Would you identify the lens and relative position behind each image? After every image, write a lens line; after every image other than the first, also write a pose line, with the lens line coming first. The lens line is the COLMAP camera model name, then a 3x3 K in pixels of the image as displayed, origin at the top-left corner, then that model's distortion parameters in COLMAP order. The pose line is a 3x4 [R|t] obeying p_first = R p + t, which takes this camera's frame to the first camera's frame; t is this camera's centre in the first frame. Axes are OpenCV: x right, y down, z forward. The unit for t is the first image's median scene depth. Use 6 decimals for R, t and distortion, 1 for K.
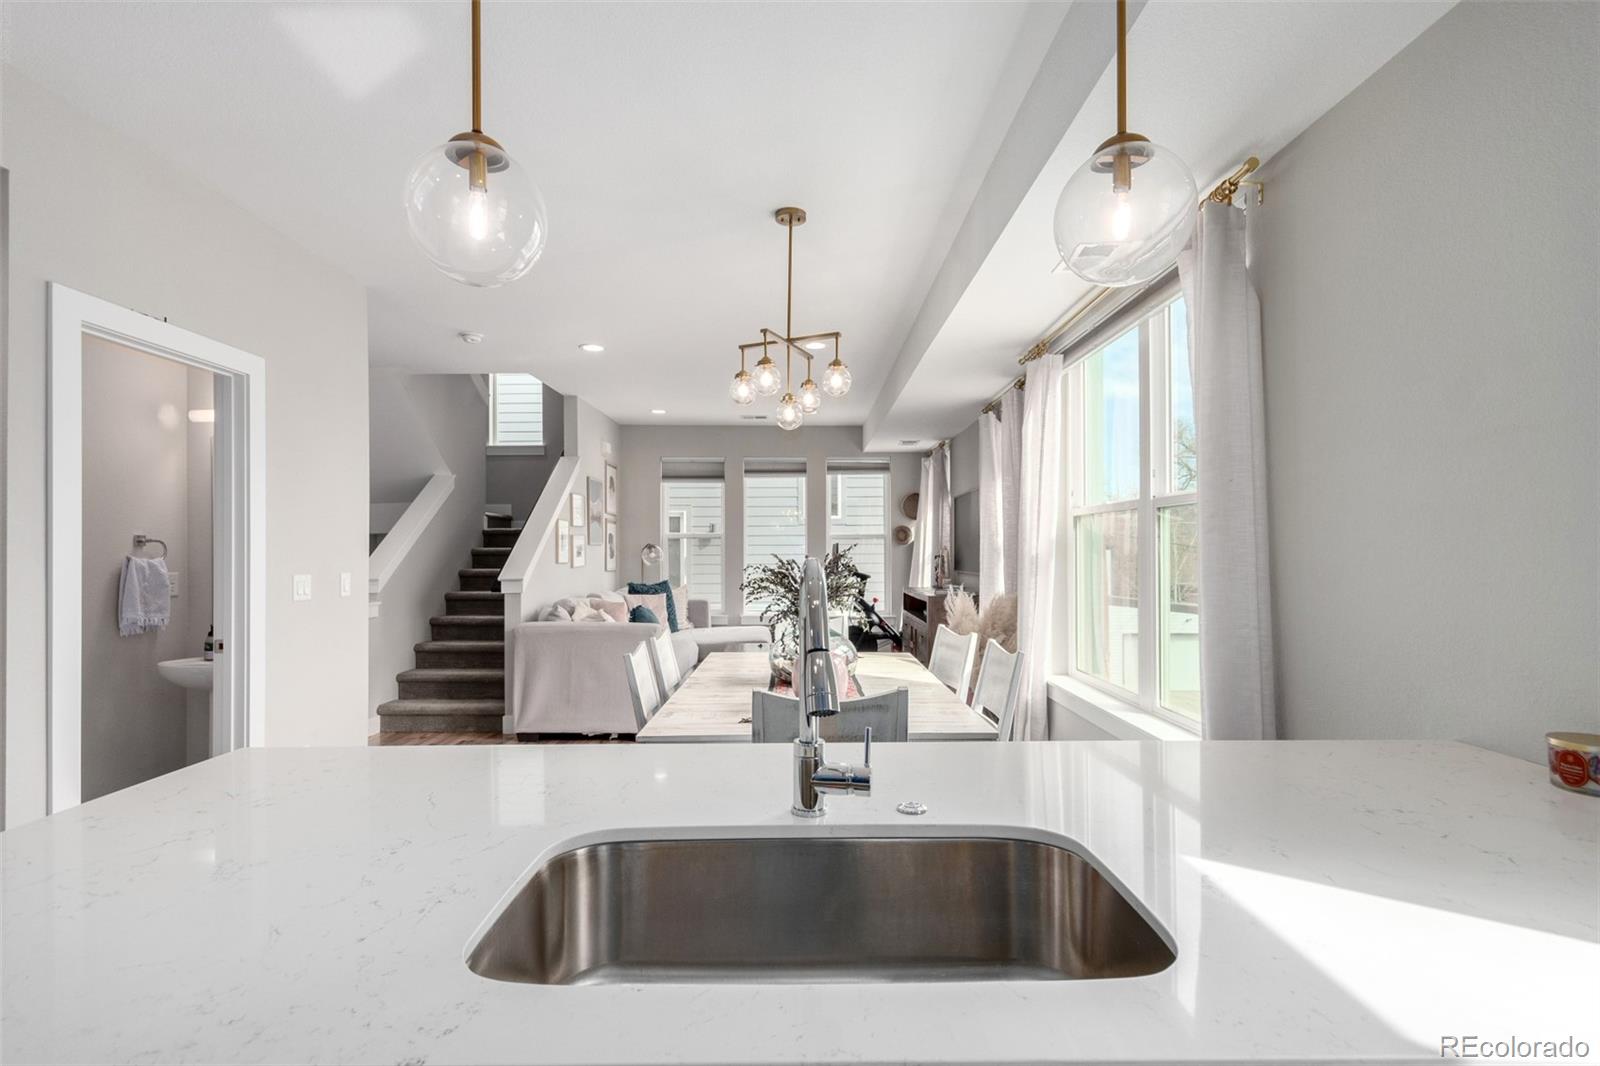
lens RADIAL K [[752.9, 0, 803.9], [0, 752.9, 560.2], [0, 0, 1]] dist [0.012730, 0.000410]
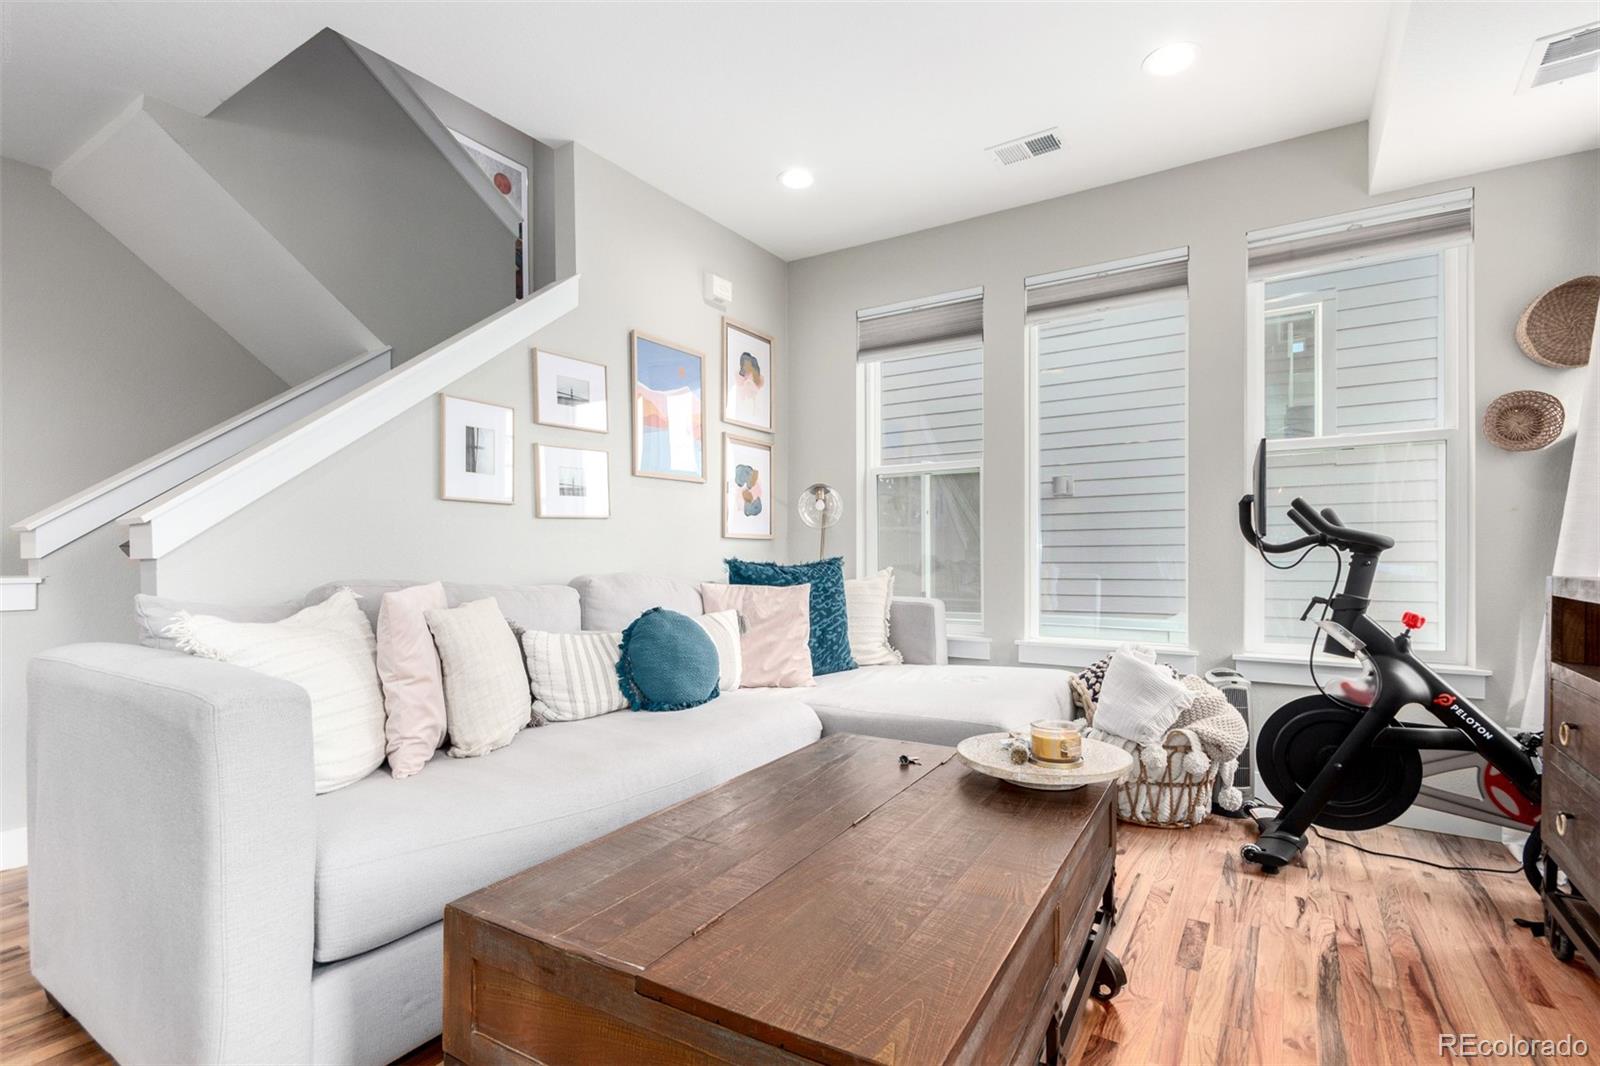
lens RADIAL K [[752.9, 0, 803.9], [0, 752.9, 560.2], [0, 0, 1]] dist [0.012730, 0.000410]
pose [[0.837133, 0.002919, -0.546992, 0.054347], [-0.005956, 0.999975, -0.003779, 0.029630], [0.546967, 0.006421, 0.837129, 0.585249]]
